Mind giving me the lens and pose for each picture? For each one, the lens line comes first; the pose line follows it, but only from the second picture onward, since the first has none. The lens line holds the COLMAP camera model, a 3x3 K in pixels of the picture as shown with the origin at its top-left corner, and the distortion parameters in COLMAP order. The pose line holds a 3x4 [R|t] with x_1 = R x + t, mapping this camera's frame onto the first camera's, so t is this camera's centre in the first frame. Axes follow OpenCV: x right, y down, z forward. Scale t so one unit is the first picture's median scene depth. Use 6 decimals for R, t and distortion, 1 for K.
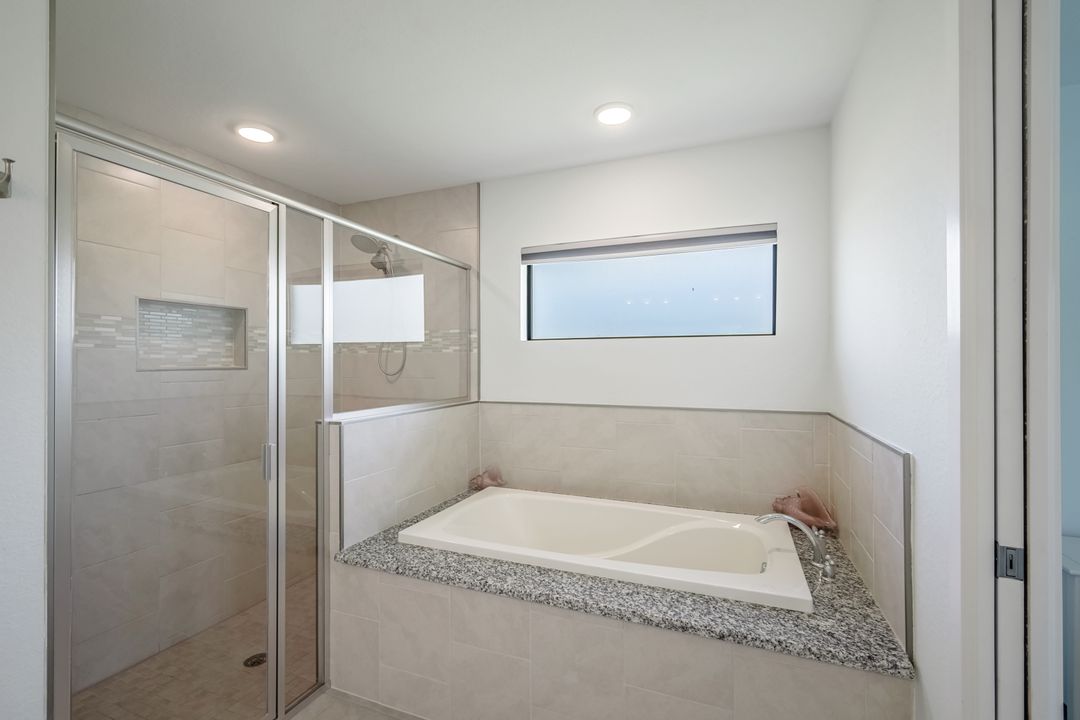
lens RADIAL K [[474.3, 0, 538.4], [0, 474.3, 358.2], [0, 0, 1]] dist [0.004577, -0.000525]
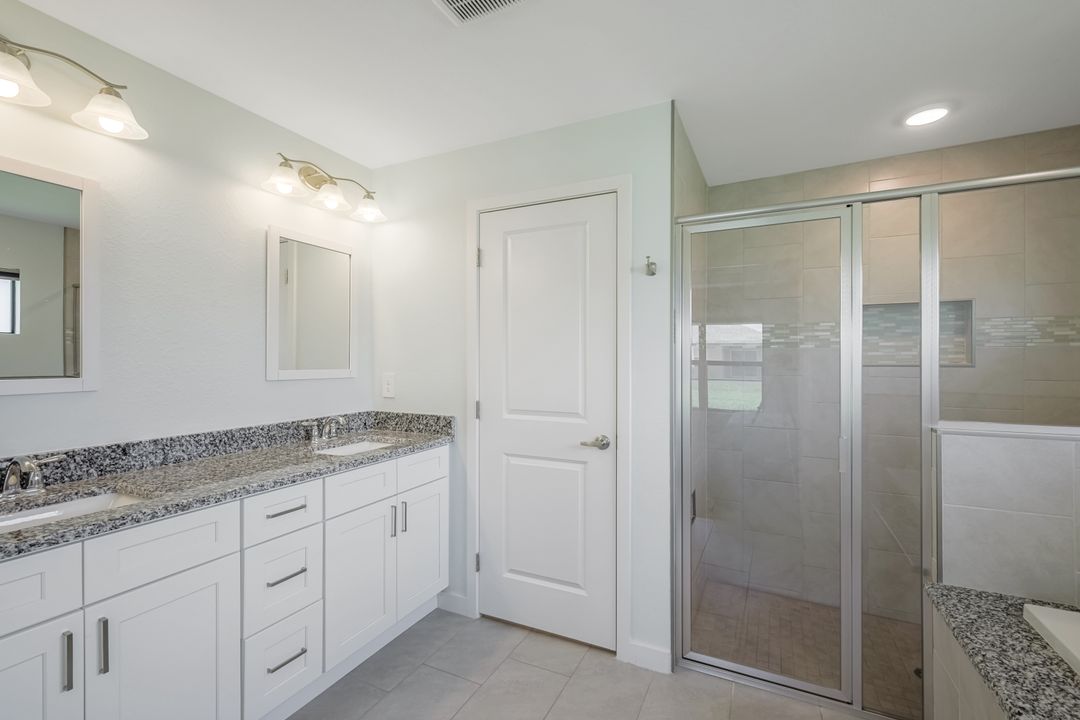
lens RADIAL K [[474.3, 0, 539.1], [0, 474.3, 360.4], [0, 0, 1]] dist [0.004577, -0.000525]
pose [[-0.056451, 0.004381, -0.998396, 0.412799], [0.008521, 0.999956, 0.003906, 0.000855], [0.998369, -0.008287, -0.056485, 0.309221]]
